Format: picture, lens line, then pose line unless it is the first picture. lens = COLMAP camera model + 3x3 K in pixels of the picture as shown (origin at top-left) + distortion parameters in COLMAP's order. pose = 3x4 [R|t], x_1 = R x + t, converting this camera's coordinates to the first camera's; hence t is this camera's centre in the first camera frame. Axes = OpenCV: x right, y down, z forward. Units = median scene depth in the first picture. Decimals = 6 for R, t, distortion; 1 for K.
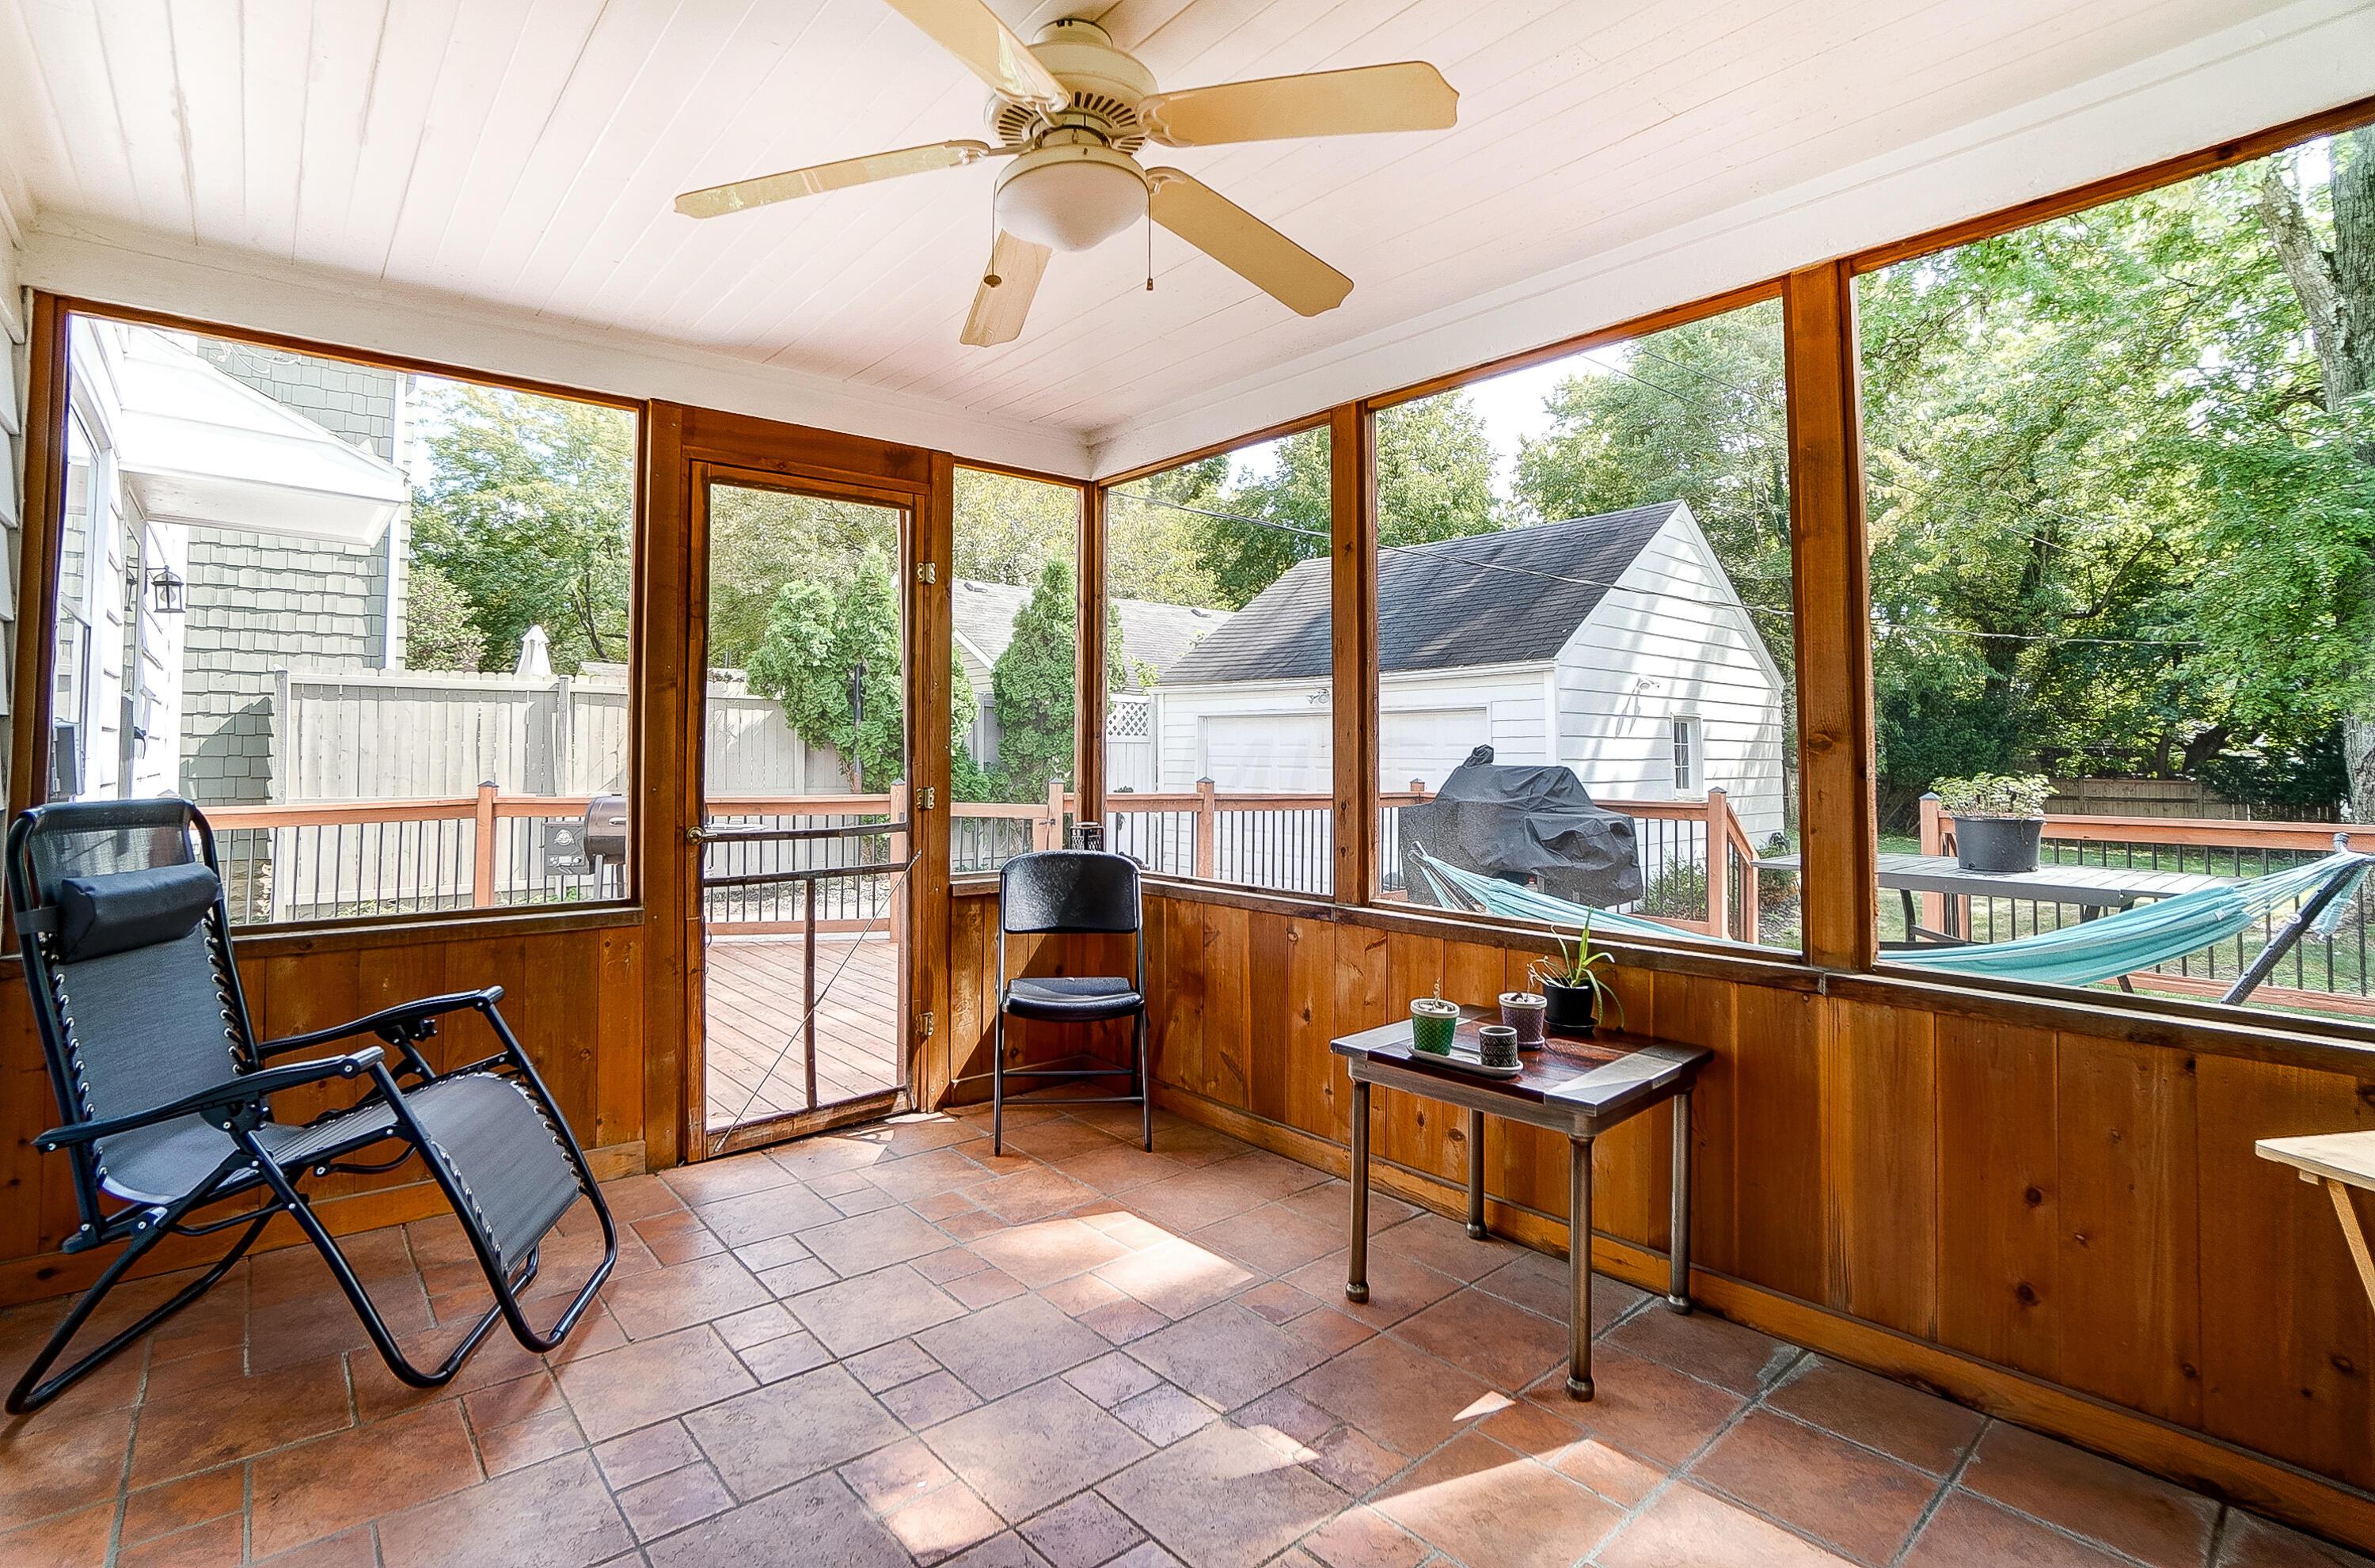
lens RADIAL K [[1114.9, 0, 1110.1], [0, 1114.9, 699.1], [0, 0, 1]] dist [-0.059496, 0.020213]
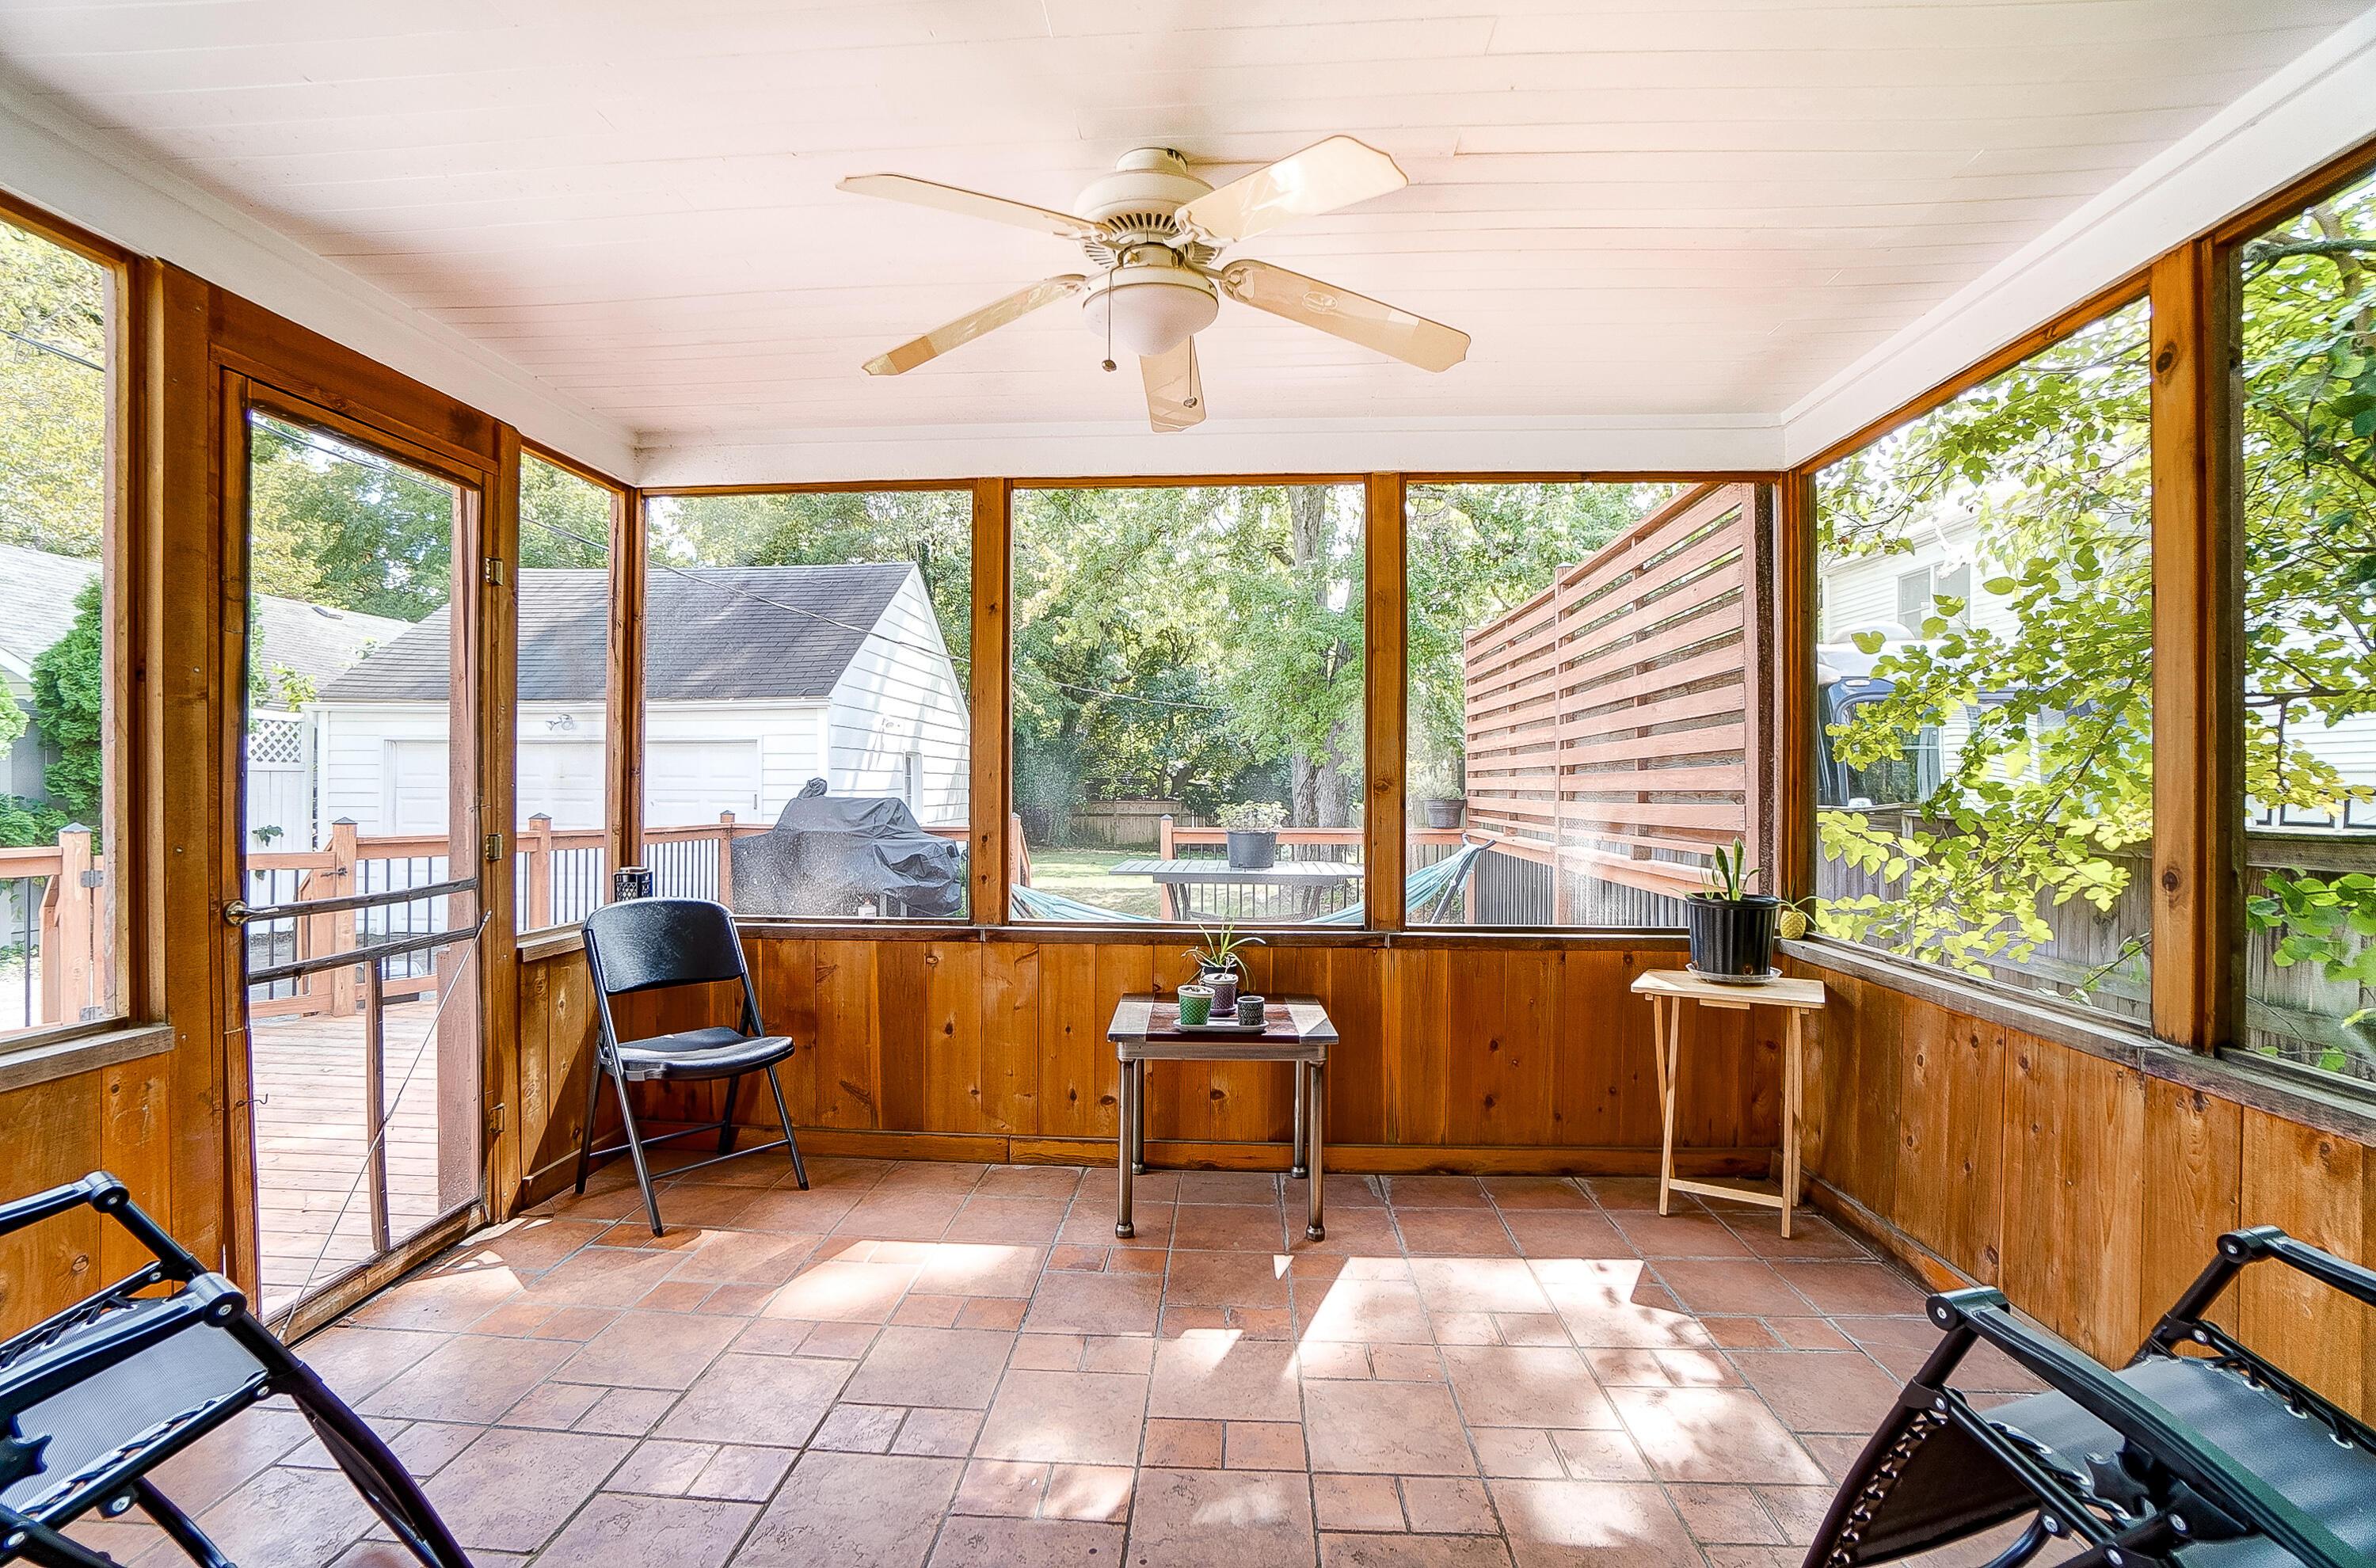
lens RADIAL K [[1079.5, 0, 1172.1], [0, 1079.5, 779.6], [0, 0, 1]] dist [-0.063451, 0.018428]
pose [[0.684681, 0.001613, 0.728841, -0.427910], [-0.036079, 0.998847, 0.031682, -0.004169], [-0.727949, -0.047989, 0.683950, 0.113864]]
